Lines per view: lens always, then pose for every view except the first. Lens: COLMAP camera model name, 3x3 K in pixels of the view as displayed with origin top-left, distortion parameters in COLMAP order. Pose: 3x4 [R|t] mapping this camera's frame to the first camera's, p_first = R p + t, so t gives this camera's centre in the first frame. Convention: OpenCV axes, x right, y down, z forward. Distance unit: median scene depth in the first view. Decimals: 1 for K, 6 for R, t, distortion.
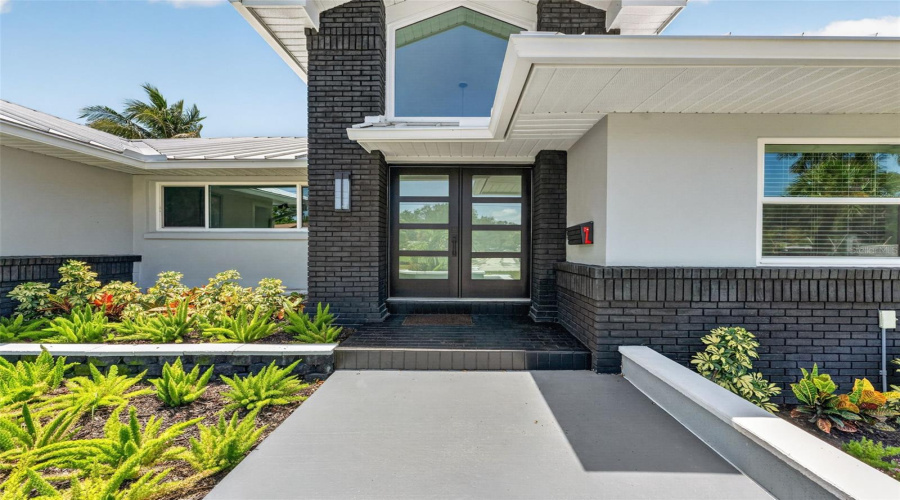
lens RADIAL K [[357.5, 0, 452.7], [0, 357.5, 250.7], [0, 0, 1]] dist [-0.000492, -0.000098]
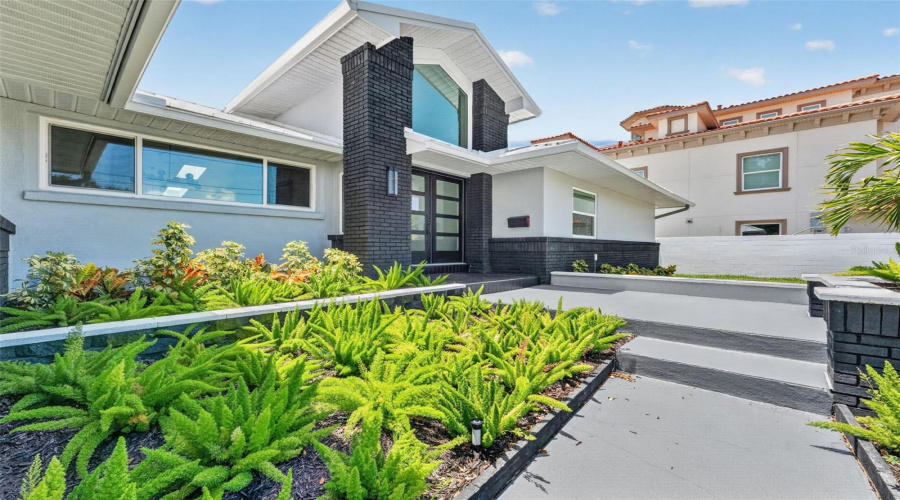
lens RADIAL K [[357.5, 0, 452.7], [0, 357.5, 250.7], [0, 0, 1]] dist [-0.000492, -0.000098]
pose [[0.666914, -0.006142, 0.745109, -1.053705], [0.008612, 0.999963, 0.000534, 0.083736], [-0.745085, 0.006061, 0.666942, -0.023017]]
